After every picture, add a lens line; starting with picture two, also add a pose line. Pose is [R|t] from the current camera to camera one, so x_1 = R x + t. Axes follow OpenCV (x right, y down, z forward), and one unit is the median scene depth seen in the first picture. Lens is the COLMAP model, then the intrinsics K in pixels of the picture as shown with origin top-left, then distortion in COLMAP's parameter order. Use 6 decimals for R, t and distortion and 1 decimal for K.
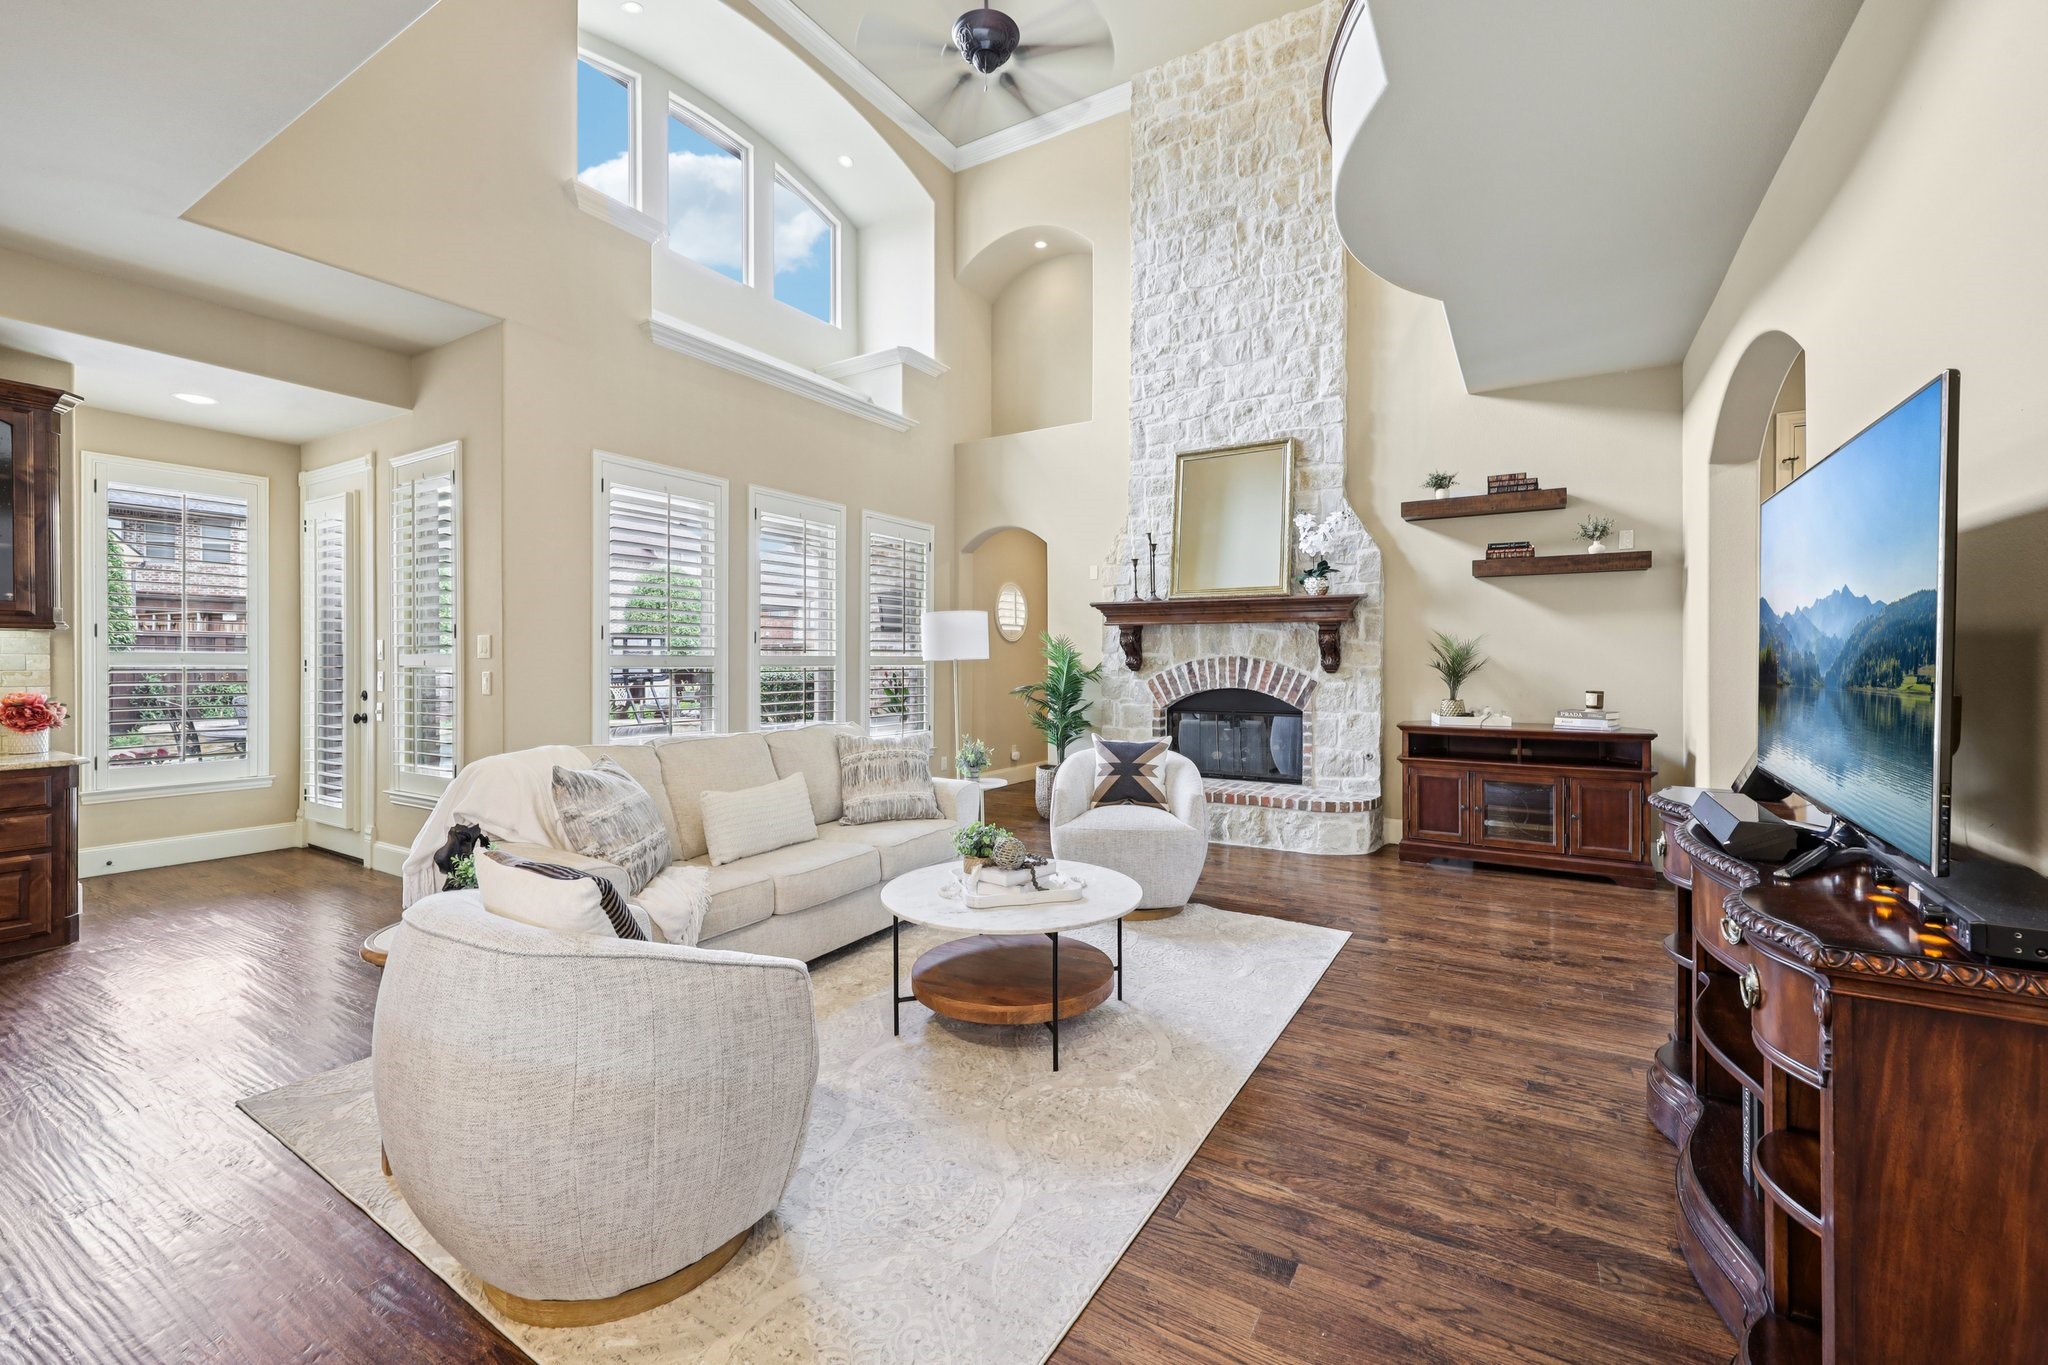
lens RADIAL K [[844.0, 0, 1024.6], [0, 844.0, 658.6], [0, 0, 1]] dist [0.001936, 0.000244]
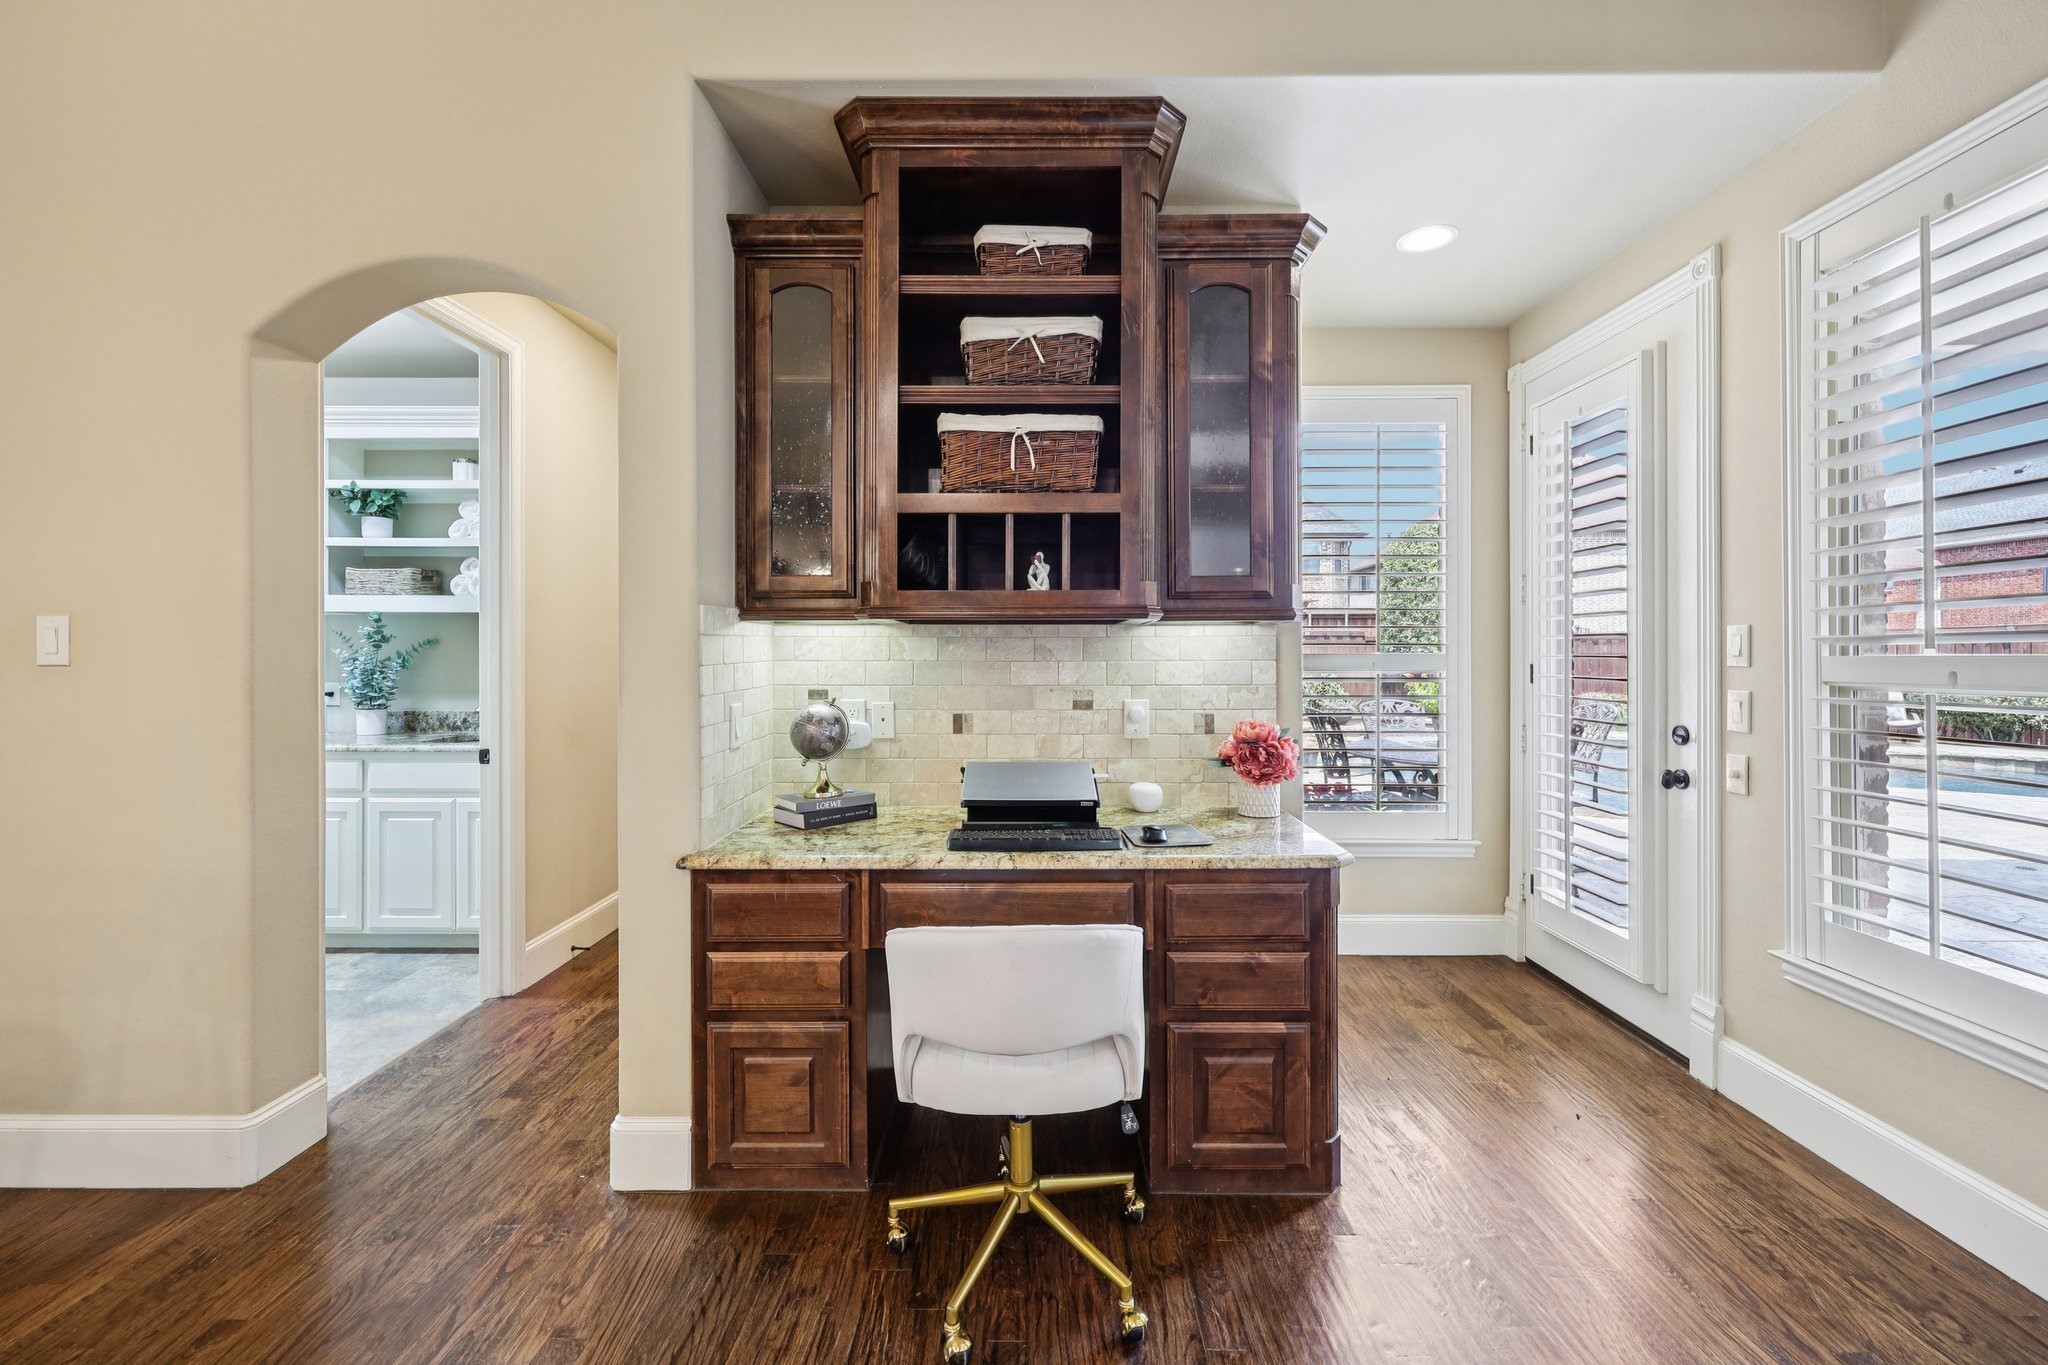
lens RADIAL K [[844.0, 0, 1024.6], [0, 844.0, 658.6], [0, 0, 1]] dist [0.001936, 0.000244]
pose [[0.509491, 0.000510, -0.860476, -0.722140], [0.005939, 0.999974, 0.004108, -0.010425], [0.860455, -0.007203, 0.509475, 0.525995]]
